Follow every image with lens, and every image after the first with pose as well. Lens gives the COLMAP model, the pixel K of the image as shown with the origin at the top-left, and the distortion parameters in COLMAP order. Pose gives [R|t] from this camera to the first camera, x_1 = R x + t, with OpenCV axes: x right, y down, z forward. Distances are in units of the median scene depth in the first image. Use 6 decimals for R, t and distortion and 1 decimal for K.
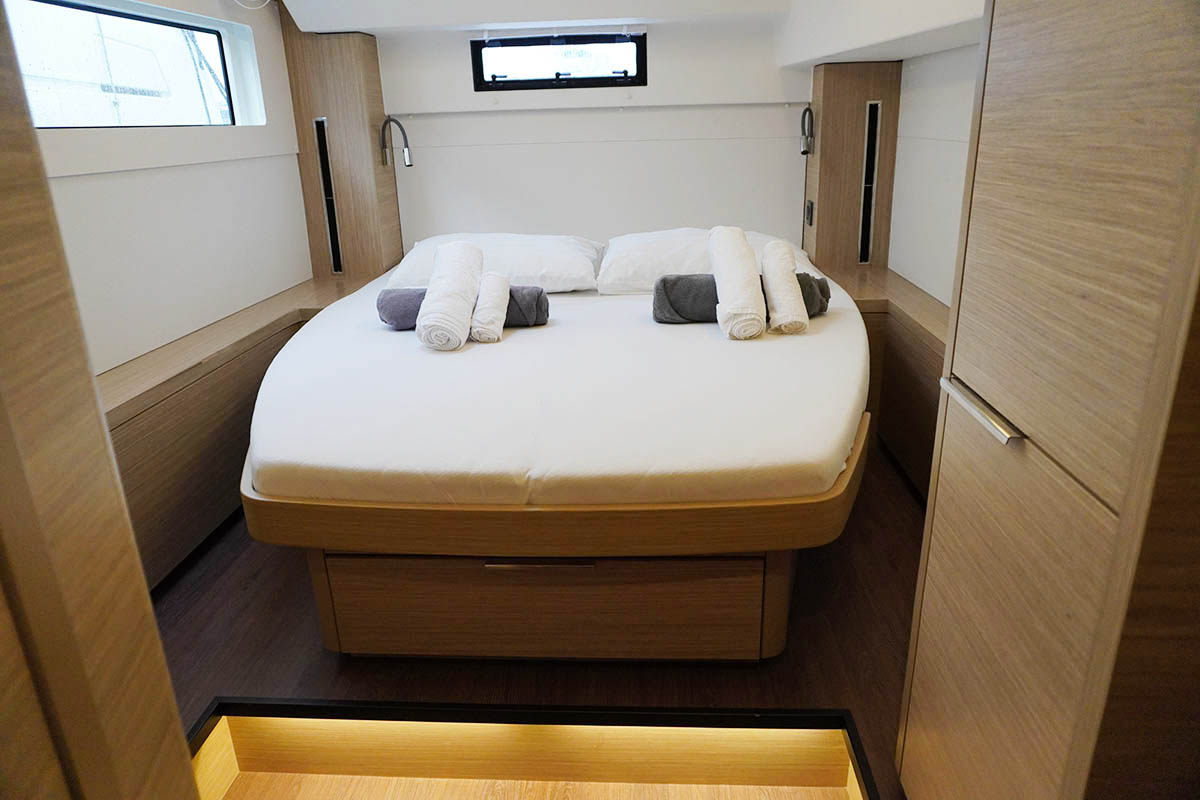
lens RADIAL K [[809.5, 0, 599.9], [0, 809.5, 398.7], [0, 0, 1]] dist [-0.044219, 0.030869]
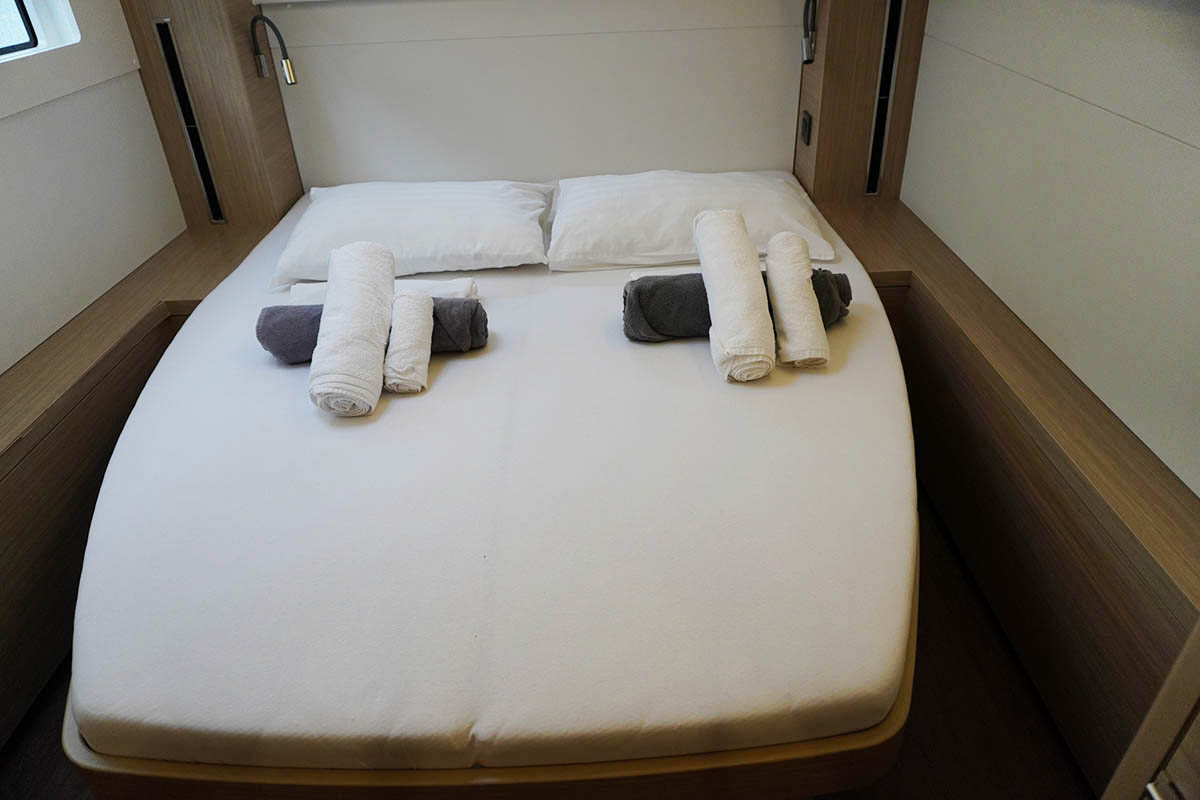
lens RADIAL K [[809.5, 0, 601.1], [0, 809.5, 404.2], [0, 0, 1]] dist [-0.044219, 0.030869]
pose [[0.997403, -0.046320, 0.055160, -0.001817], [0.032601, 0.973180, 0.227724, -0.210897], [-0.064229, -0.225334, 0.972162, 0.238339]]
